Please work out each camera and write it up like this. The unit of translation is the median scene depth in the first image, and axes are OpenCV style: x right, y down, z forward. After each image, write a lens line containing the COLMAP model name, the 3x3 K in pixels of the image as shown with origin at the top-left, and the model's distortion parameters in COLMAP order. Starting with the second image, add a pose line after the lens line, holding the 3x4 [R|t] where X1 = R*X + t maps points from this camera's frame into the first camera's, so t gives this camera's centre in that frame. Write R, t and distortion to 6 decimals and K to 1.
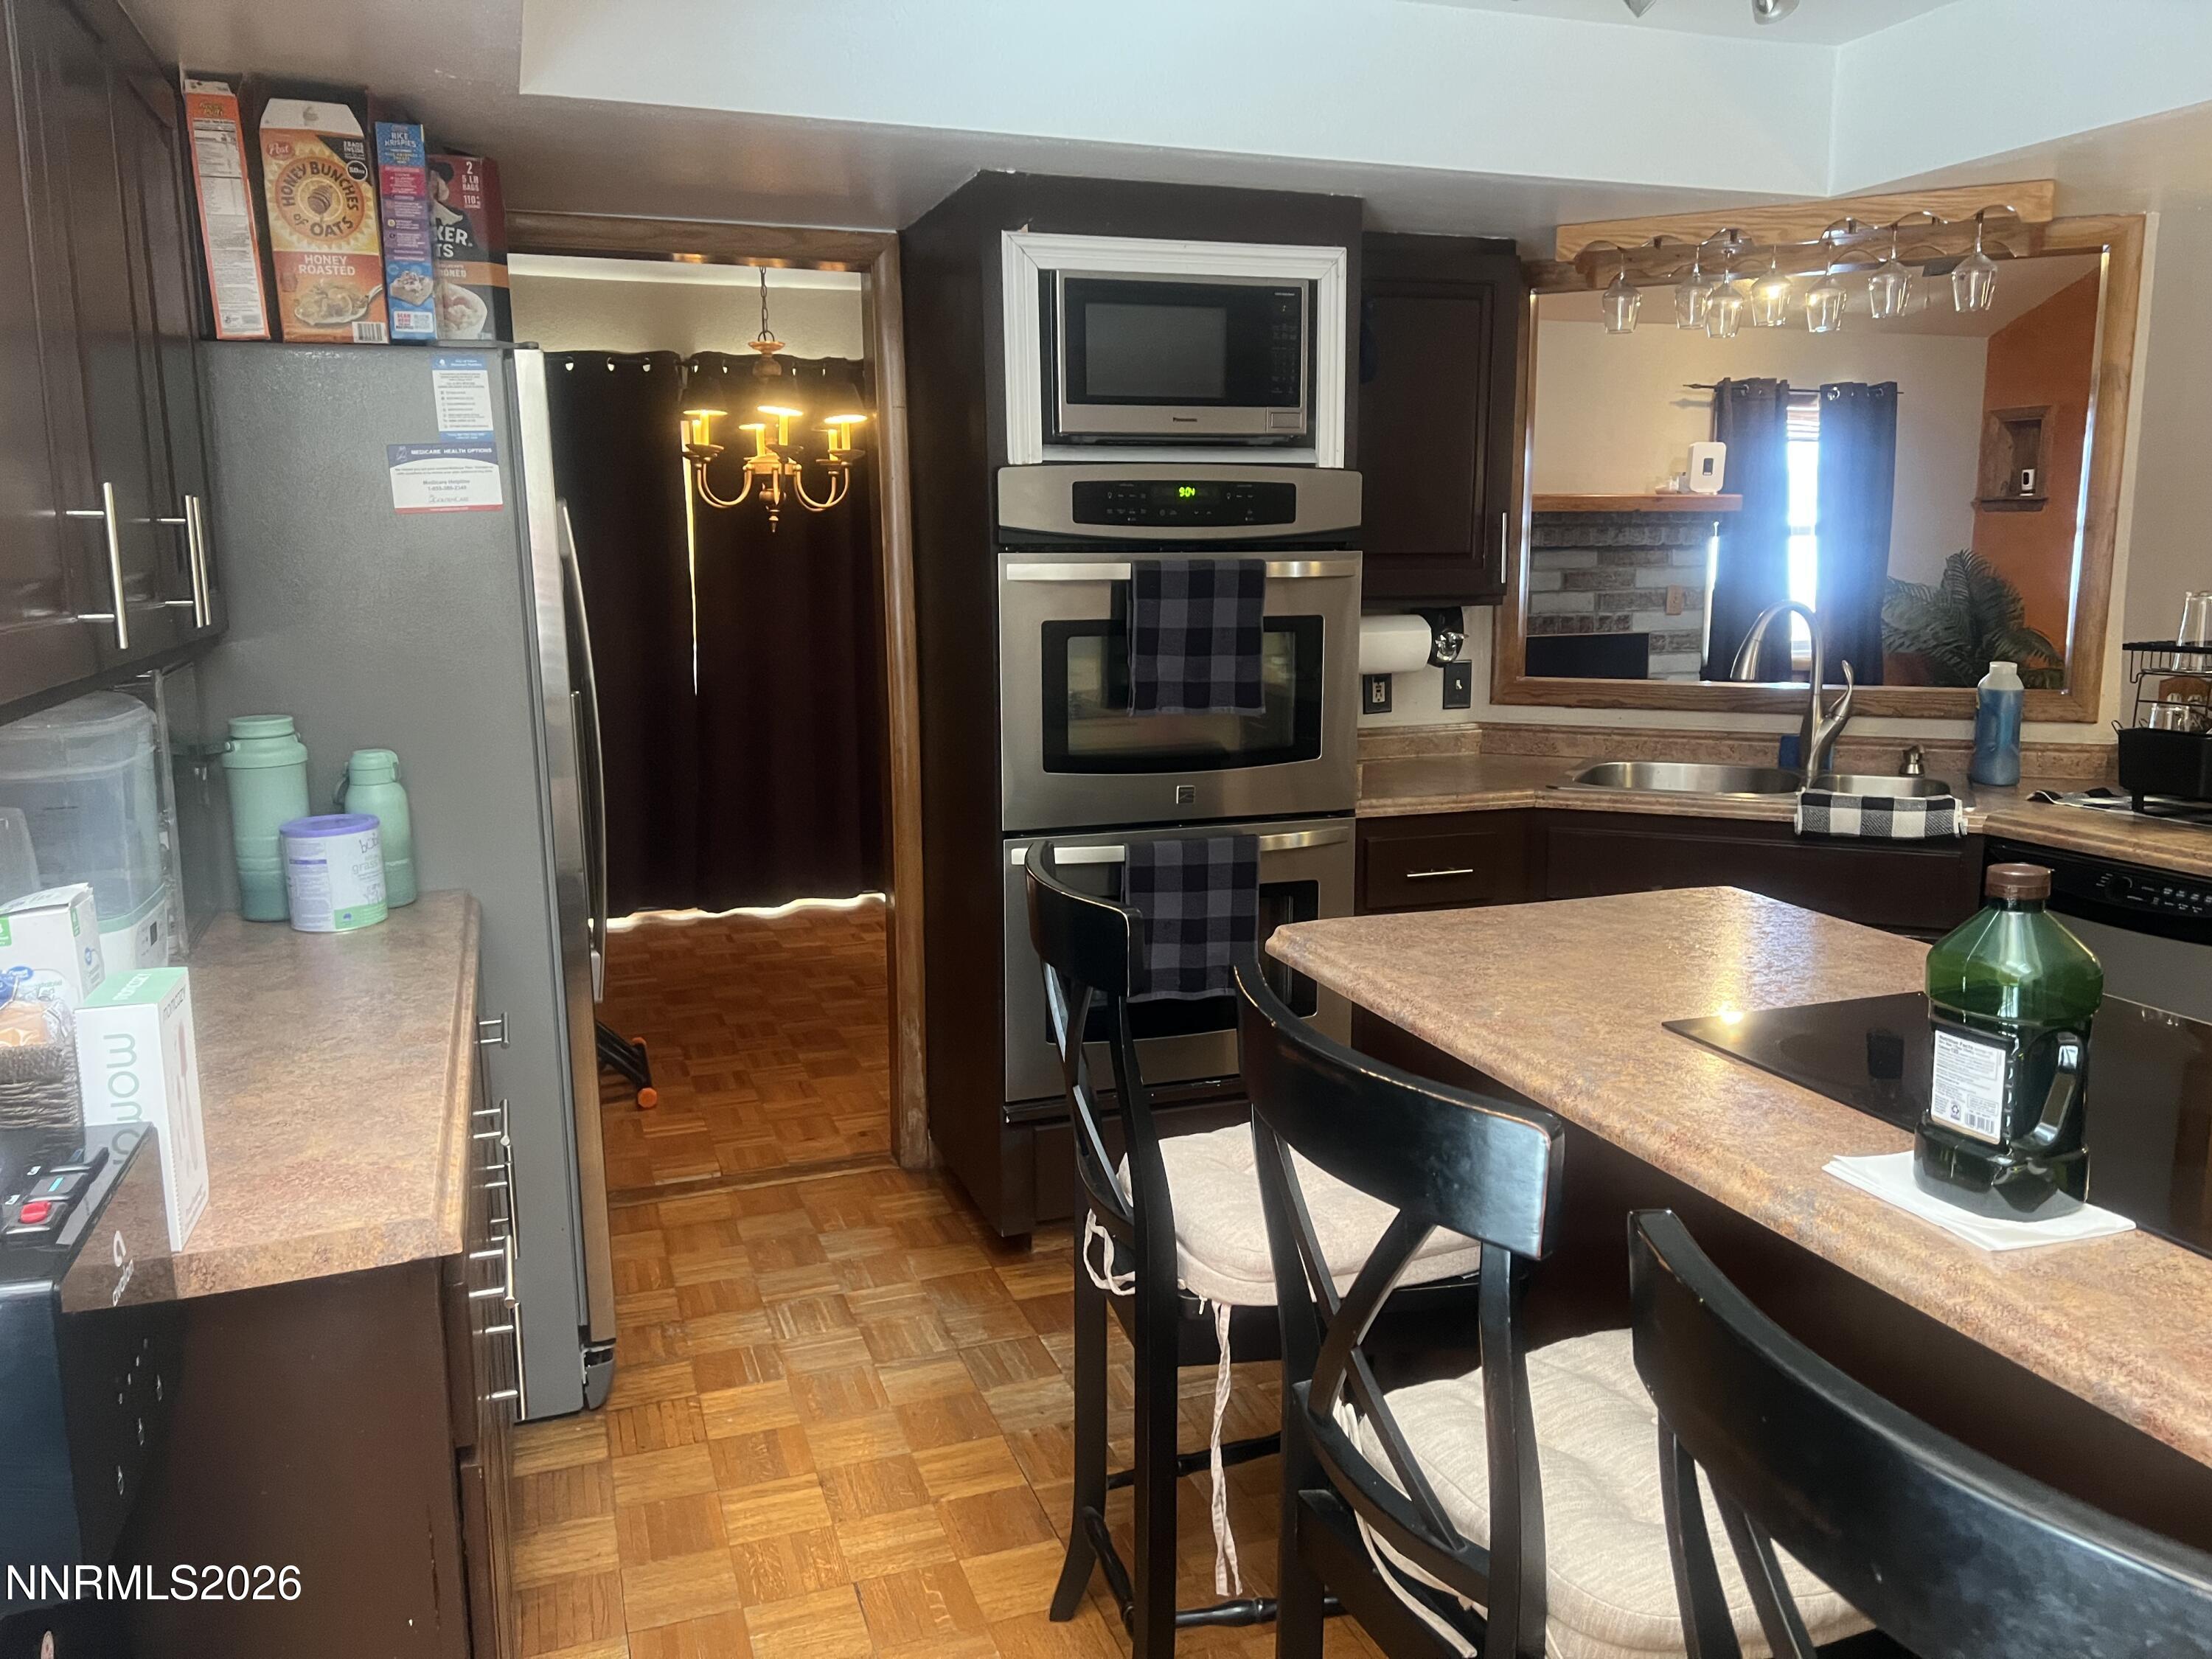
lens RADIAL K [[1658.7, 0, 1114.4], [0, 1658.7, 826.9], [0, 0, 1]] dist [0.101885, -0.133941]
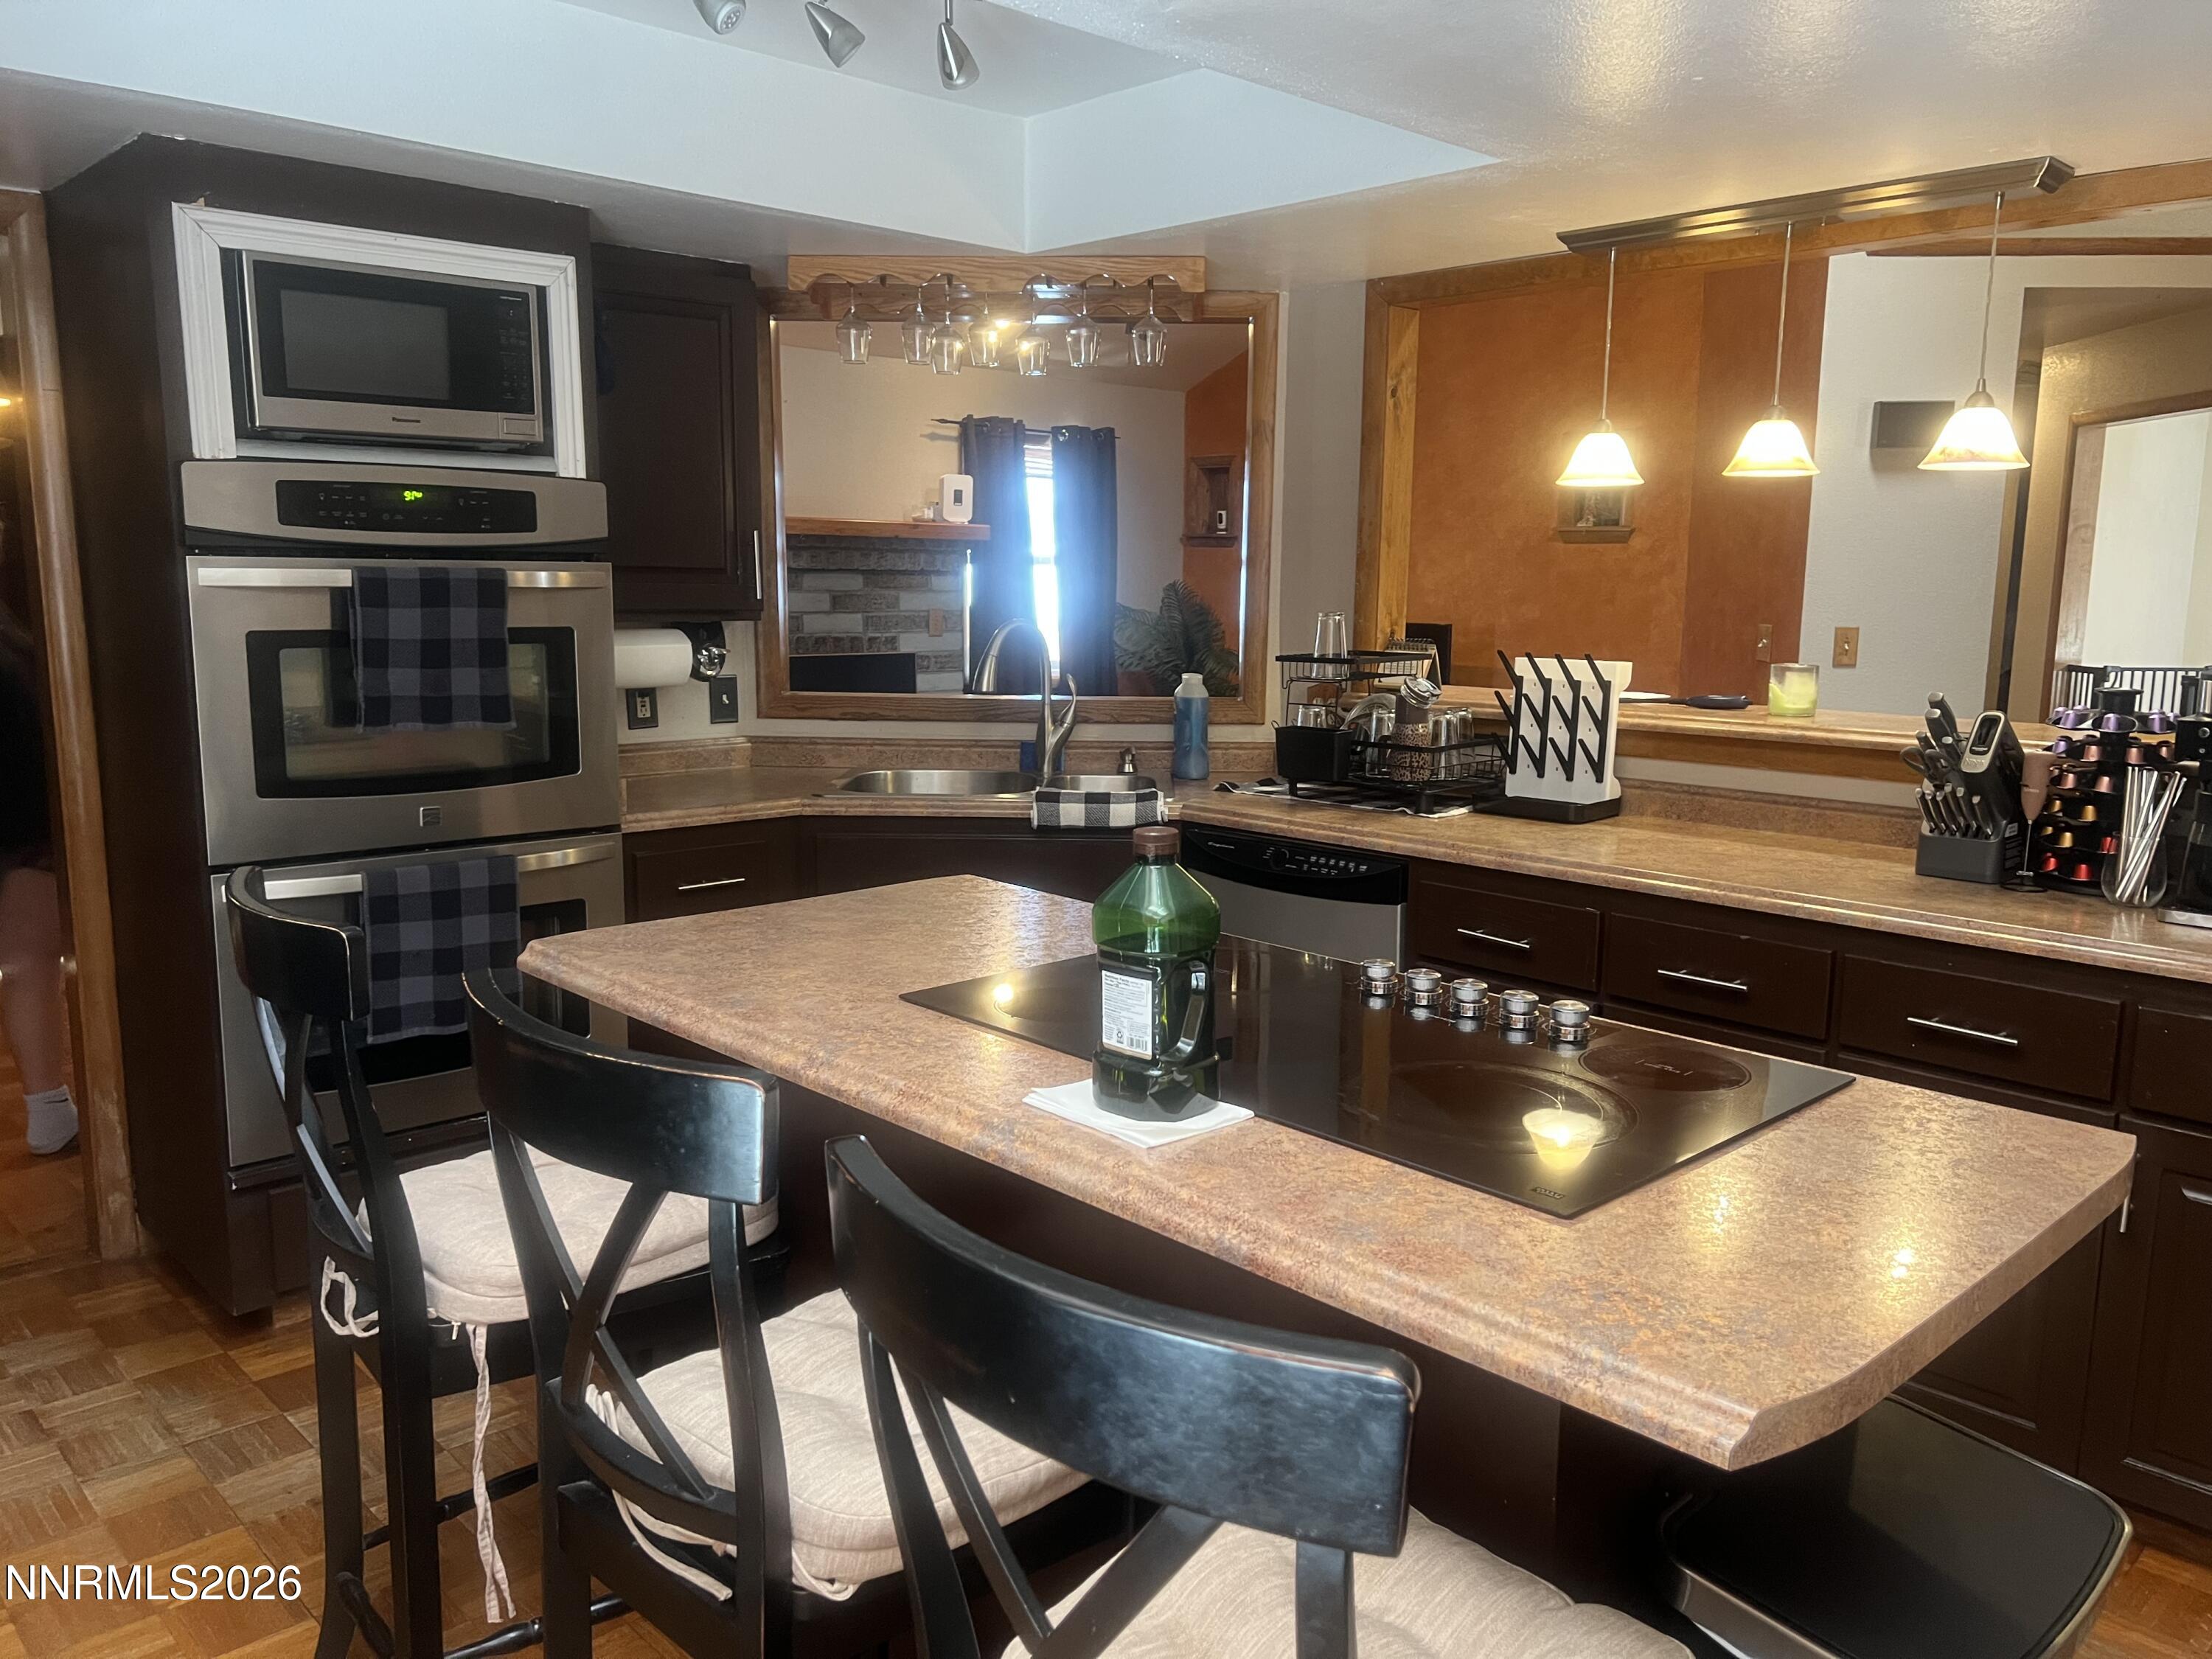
lens RADIAL K [[1663.0, 0, 1109.4], [0, 1663.0, 845.6], [0, 0, 1]] dist [0.066427, -0.069692]
pose [[0.914862, -0.052404, 0.400351, 0.013370], [0.053605, 0.998528, 0.008207, 0.010111], [-0.400192, 0.013952, 0.916325, -0.027102]]
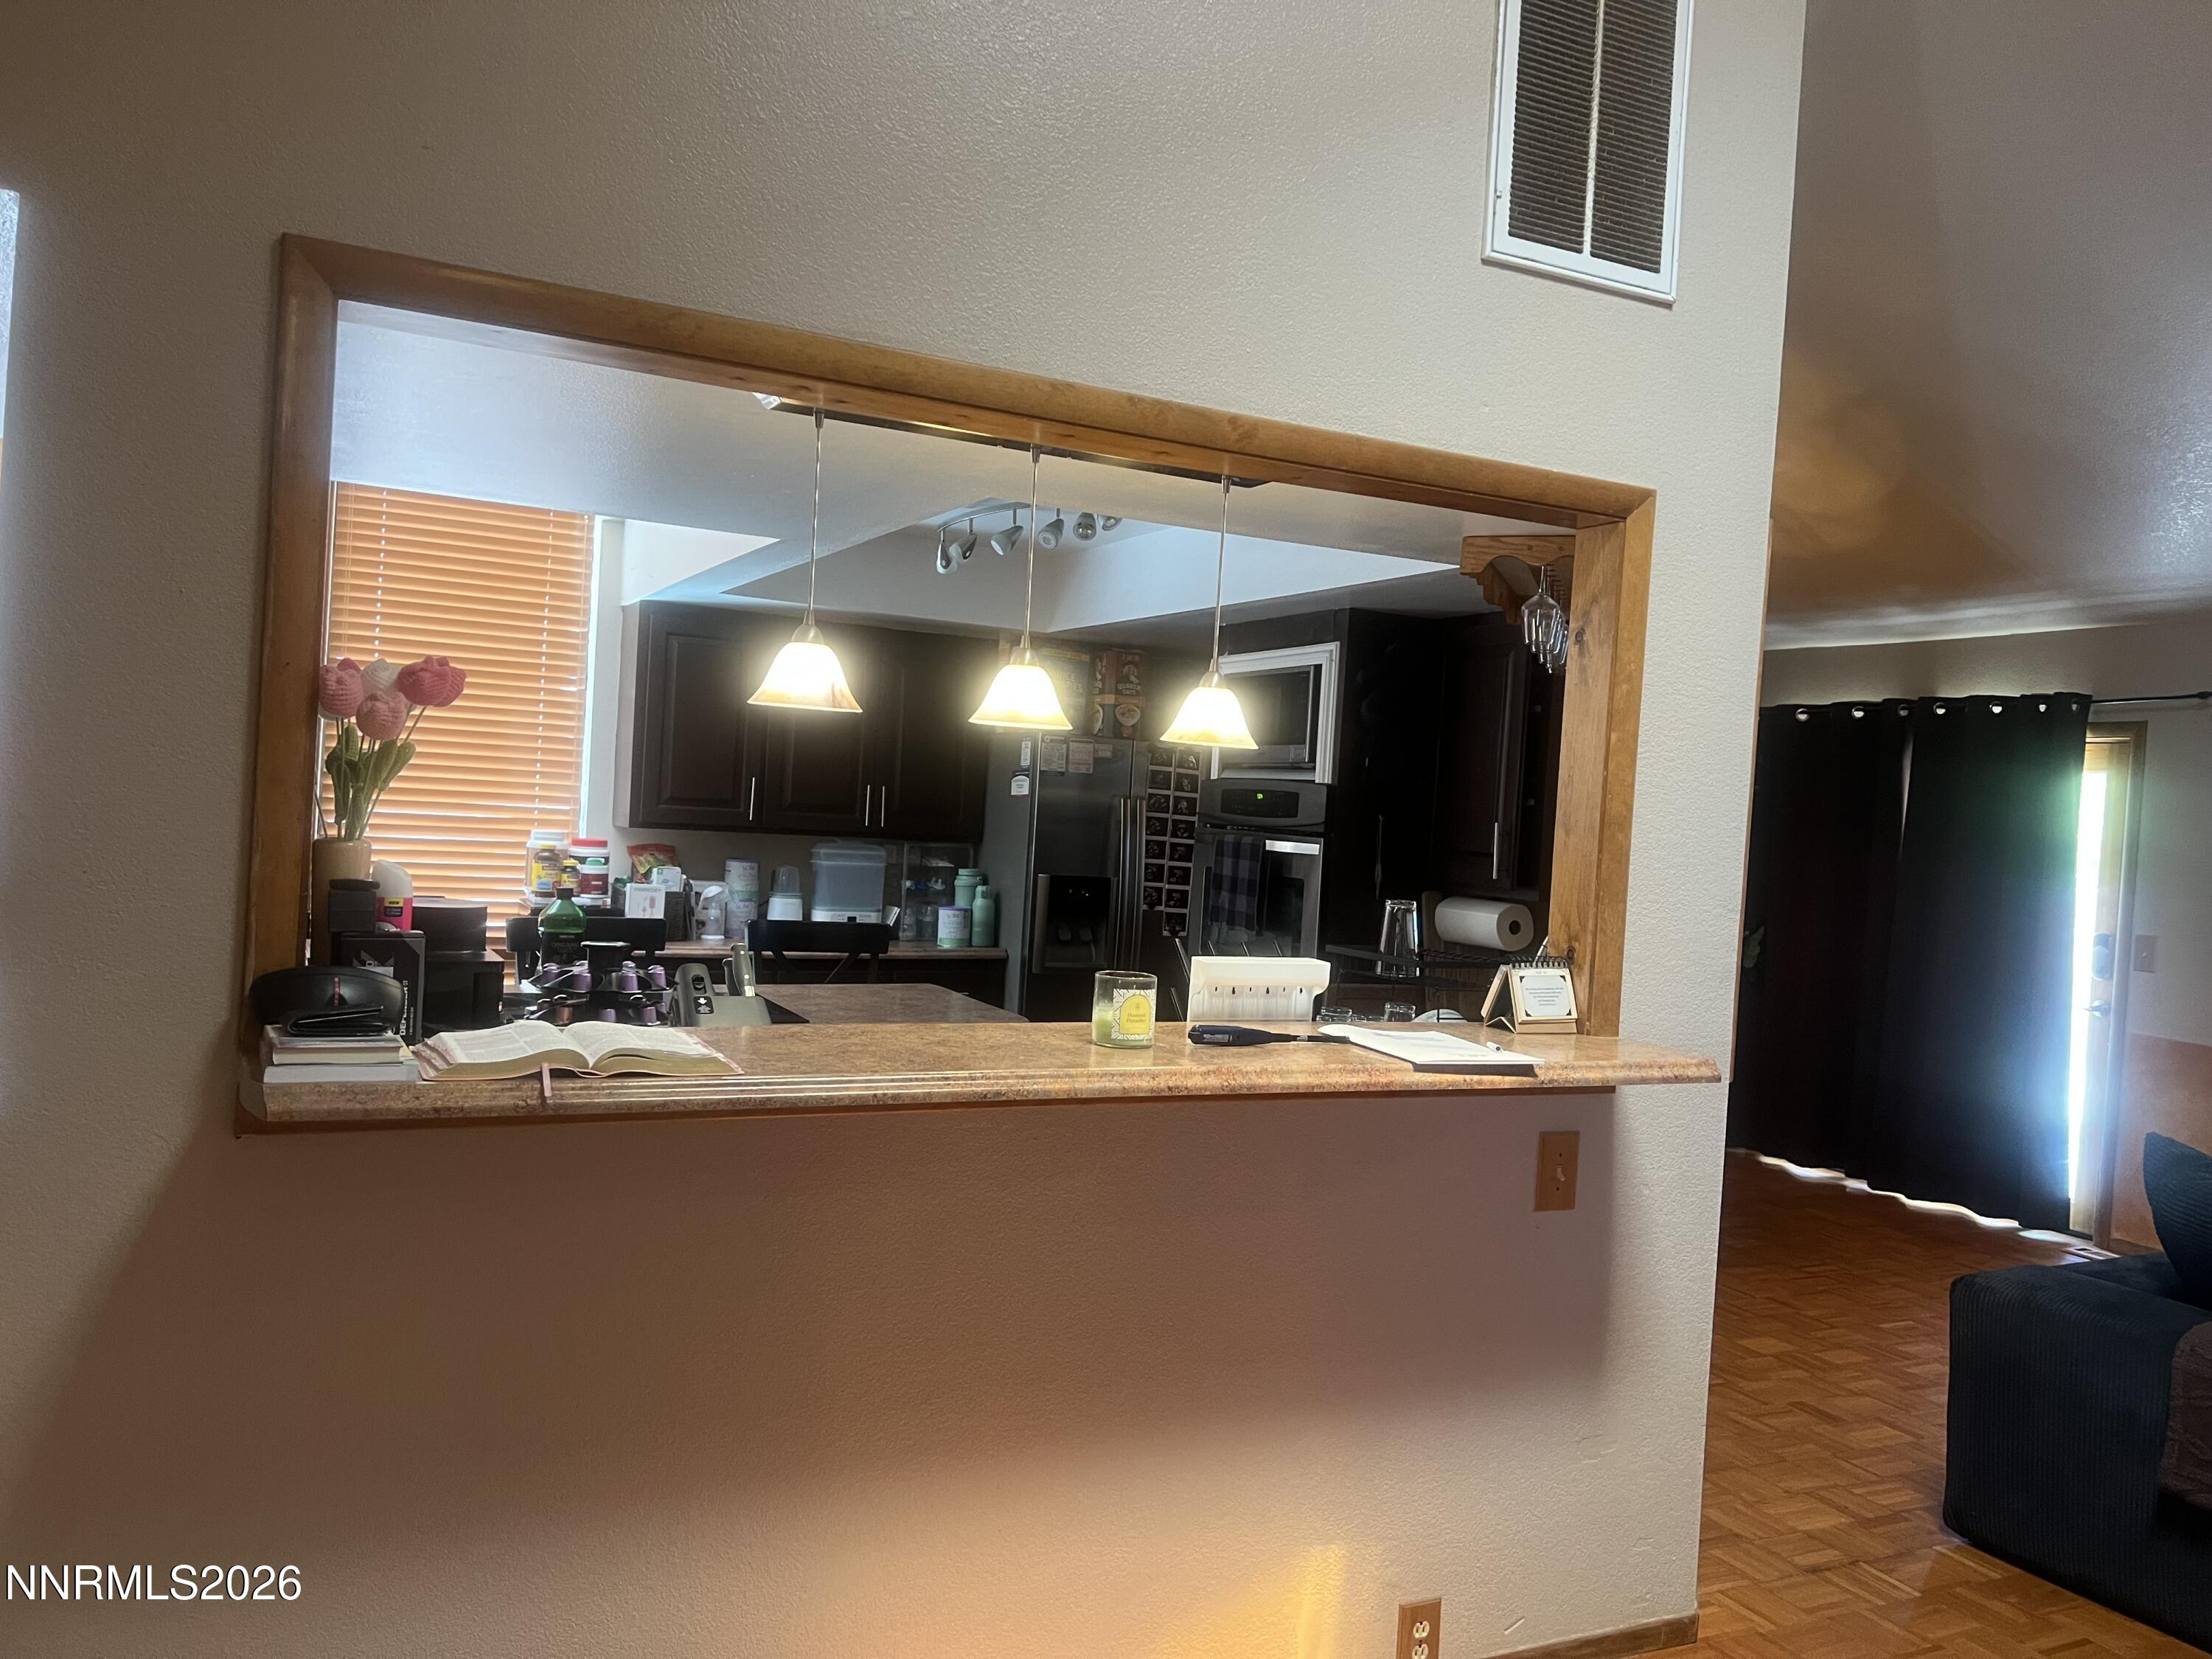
lens RADIAL K [[1658.7, 0, 1114.4], [0, 1658.7, 826.9], [0, 0, 1]] dist [0.101885, -0.133941]
pose [[0.114251, 0.026706, -0.993093, 1.690842], [-0.234353, 0.972151, -0.000819, -0.142593], [0.965414, 0.232828, 0.117328, 0.707629]]
